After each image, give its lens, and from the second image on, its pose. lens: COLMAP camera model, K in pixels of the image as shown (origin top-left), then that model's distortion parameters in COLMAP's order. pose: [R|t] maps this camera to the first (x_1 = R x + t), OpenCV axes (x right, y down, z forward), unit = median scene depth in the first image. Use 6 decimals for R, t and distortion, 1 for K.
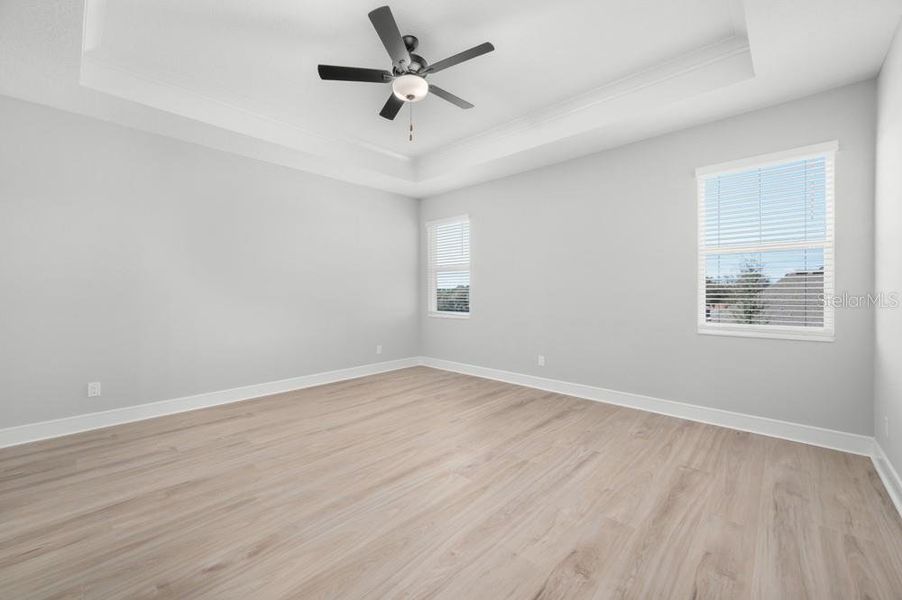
lens RADIAL K [[357.7, 0, 447.4], [0, 357.7, 301.0], [0, 0, 1]] dist [-0.002883, -0.000168]
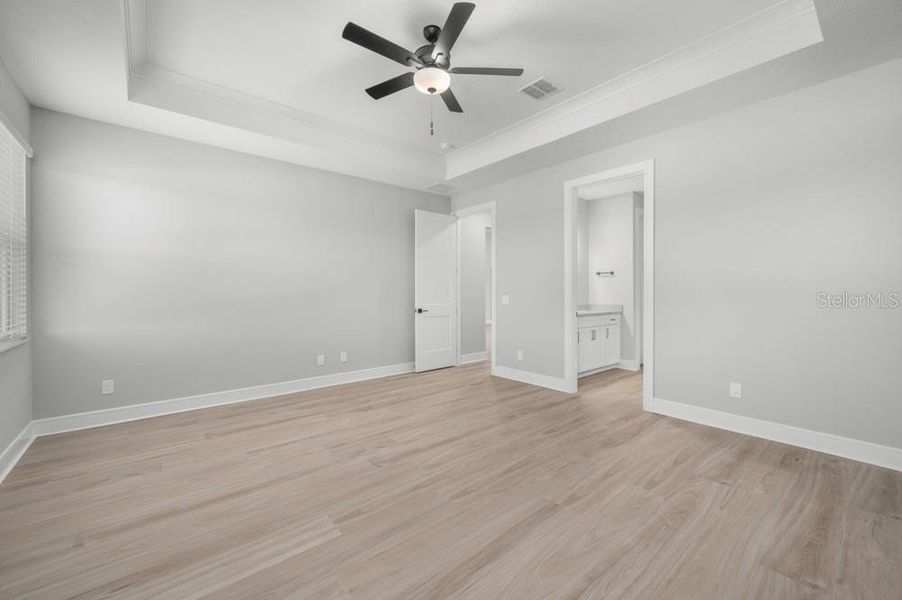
lens RADIAL K [[357.7, 0, 447.4], [0, 357.7, 301.0], [0, 0, 1]] dist [-0.002883, -0.000168]
pose [[-0.992824, 0.000152, 0.119584, -0.269756], [0.005800, 0.998883, 0.046884, -0.047093], [-0.119444, 0.047242, -0.991716, 2.047477]]
